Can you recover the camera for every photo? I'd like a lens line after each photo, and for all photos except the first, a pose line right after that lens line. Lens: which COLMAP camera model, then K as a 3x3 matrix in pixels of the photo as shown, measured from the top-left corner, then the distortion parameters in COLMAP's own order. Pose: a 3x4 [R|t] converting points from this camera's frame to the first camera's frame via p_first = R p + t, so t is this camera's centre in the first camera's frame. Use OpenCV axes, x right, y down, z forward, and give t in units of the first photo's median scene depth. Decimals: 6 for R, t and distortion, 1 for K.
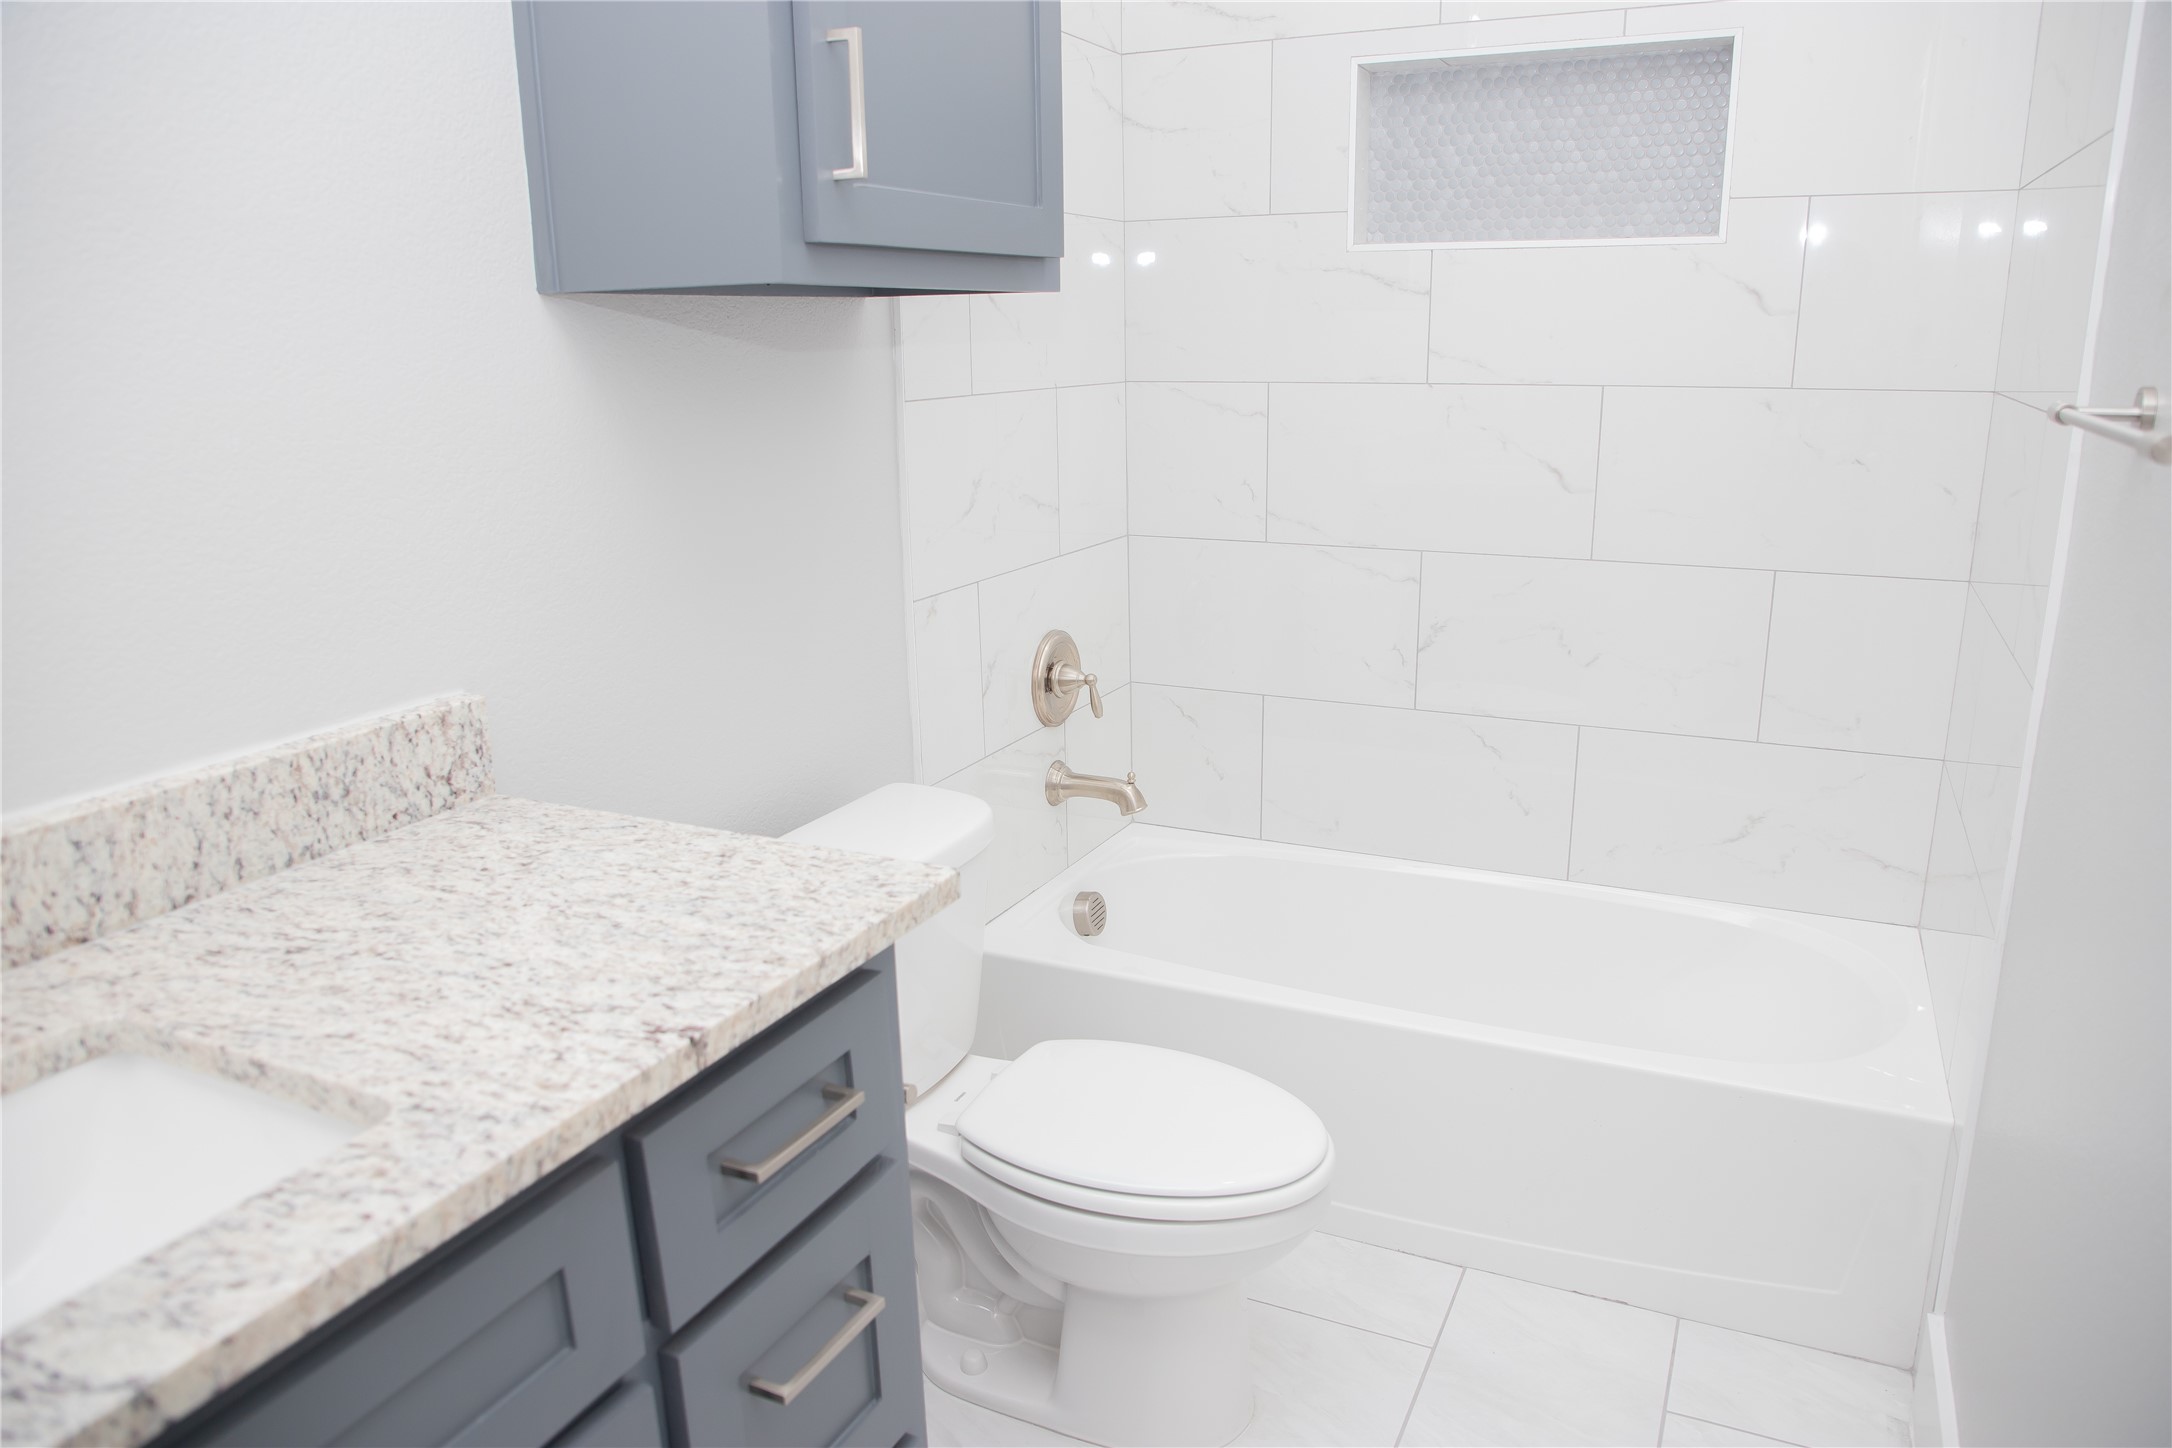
lens RADIAL K [[1513.6, 0, 1080.2], [0, 1513.6, 733.7], [0, 0, 1]] dist [-0.056509, 0.032221]
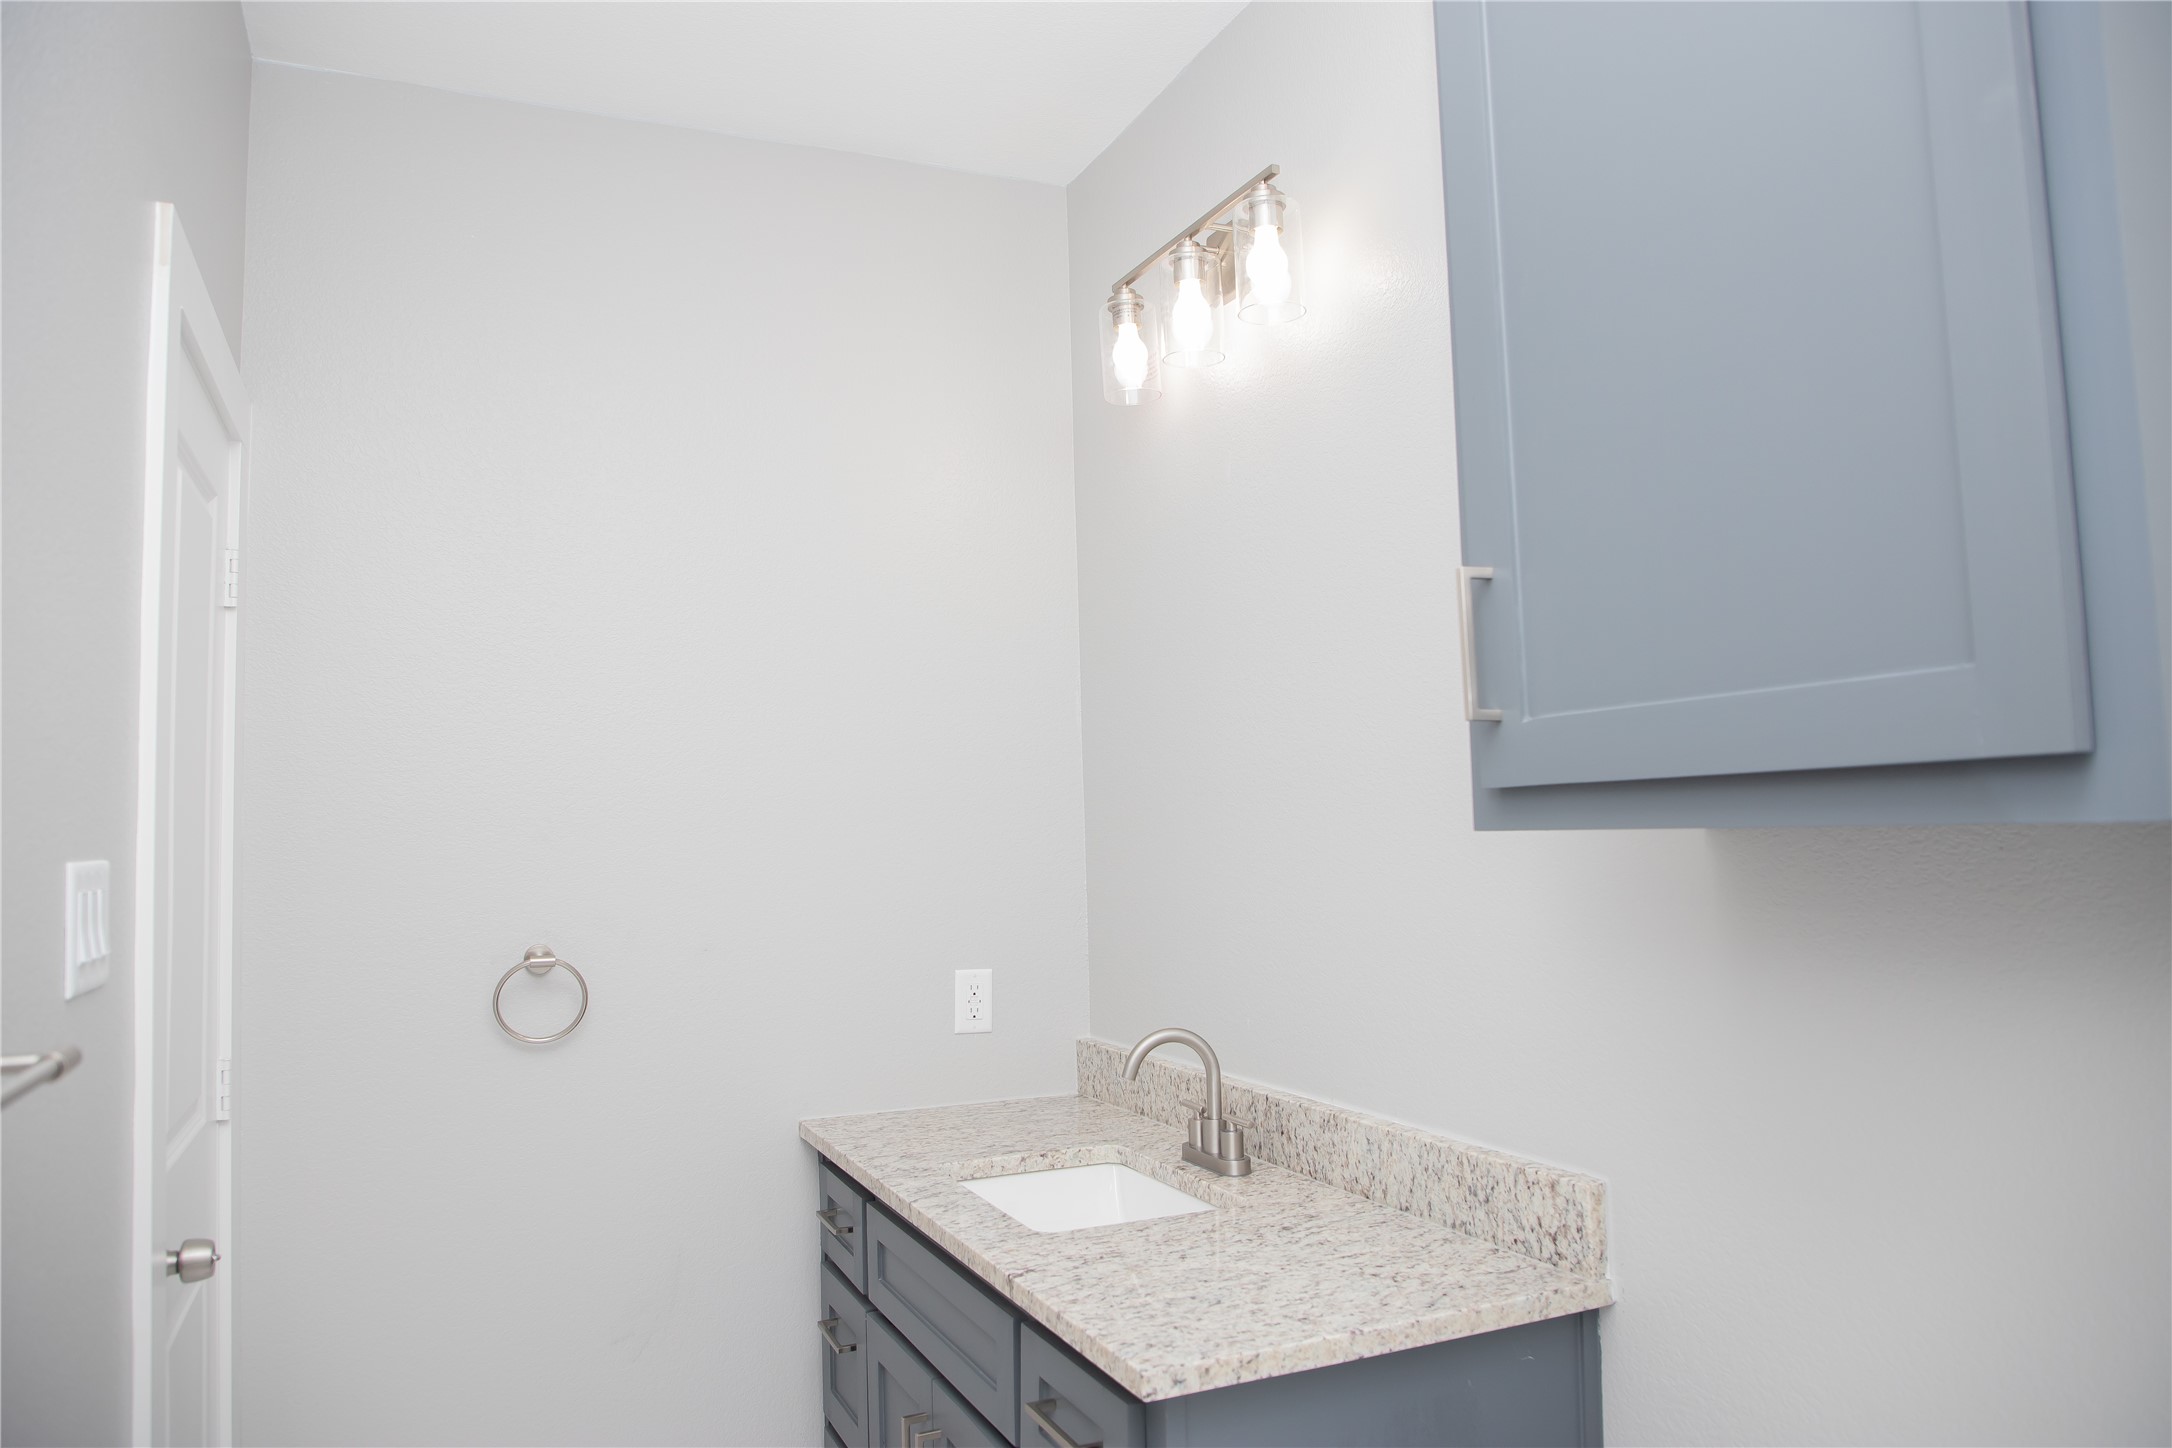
lens RADIAL K [[1472.8, 0, 1086.0], [0, 1472.8, 724.0], [0, 0, 1]] dist [-0.053696, 0.000826]
pose [[-0.637822, -0.020606, -0.769908, 0.763707], [-0.165610, 0.979928, 0.110971, -0.477701], [0.752168, 0.198284, -0.628433, 1.540328]]
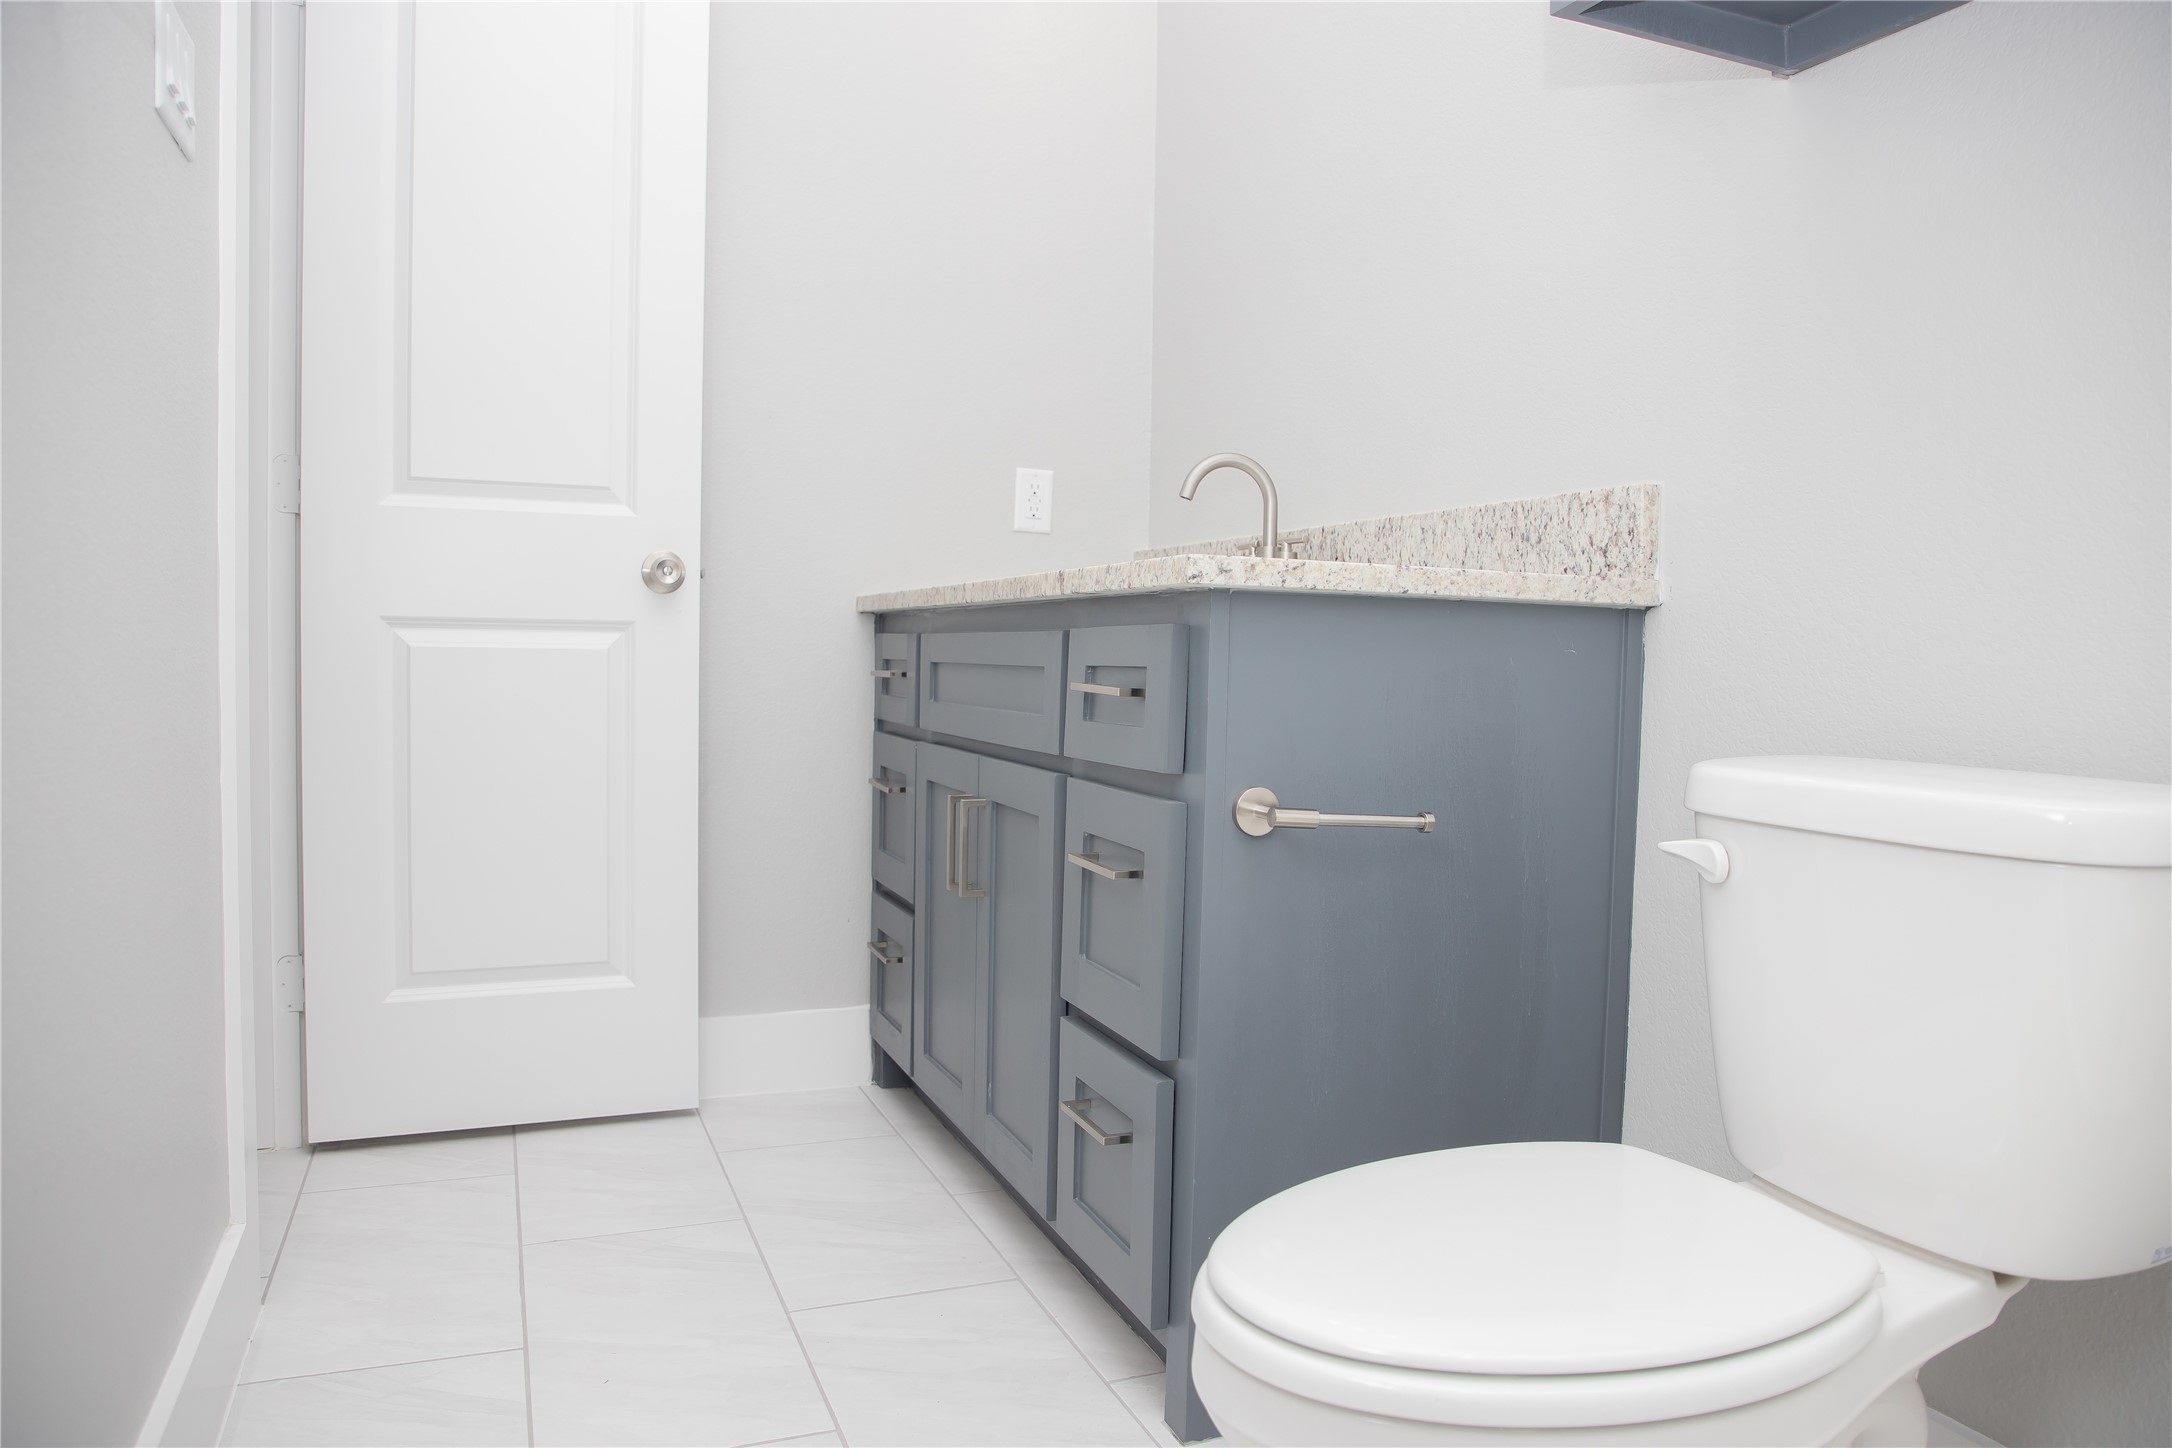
lens RADIAL K [[1484.5, 0, 1077.5], [0, 1484.5, 731.9], [0, 0, 1]] dist [-0.084357, 0.050465]
pose [[-0.674412, 0.043876, -0.737051, 0.779484], [-0.202709, 0.948873, 0.241967, -0.032848], [0.709984, 0.312593, -0.631037, 1.670212]]
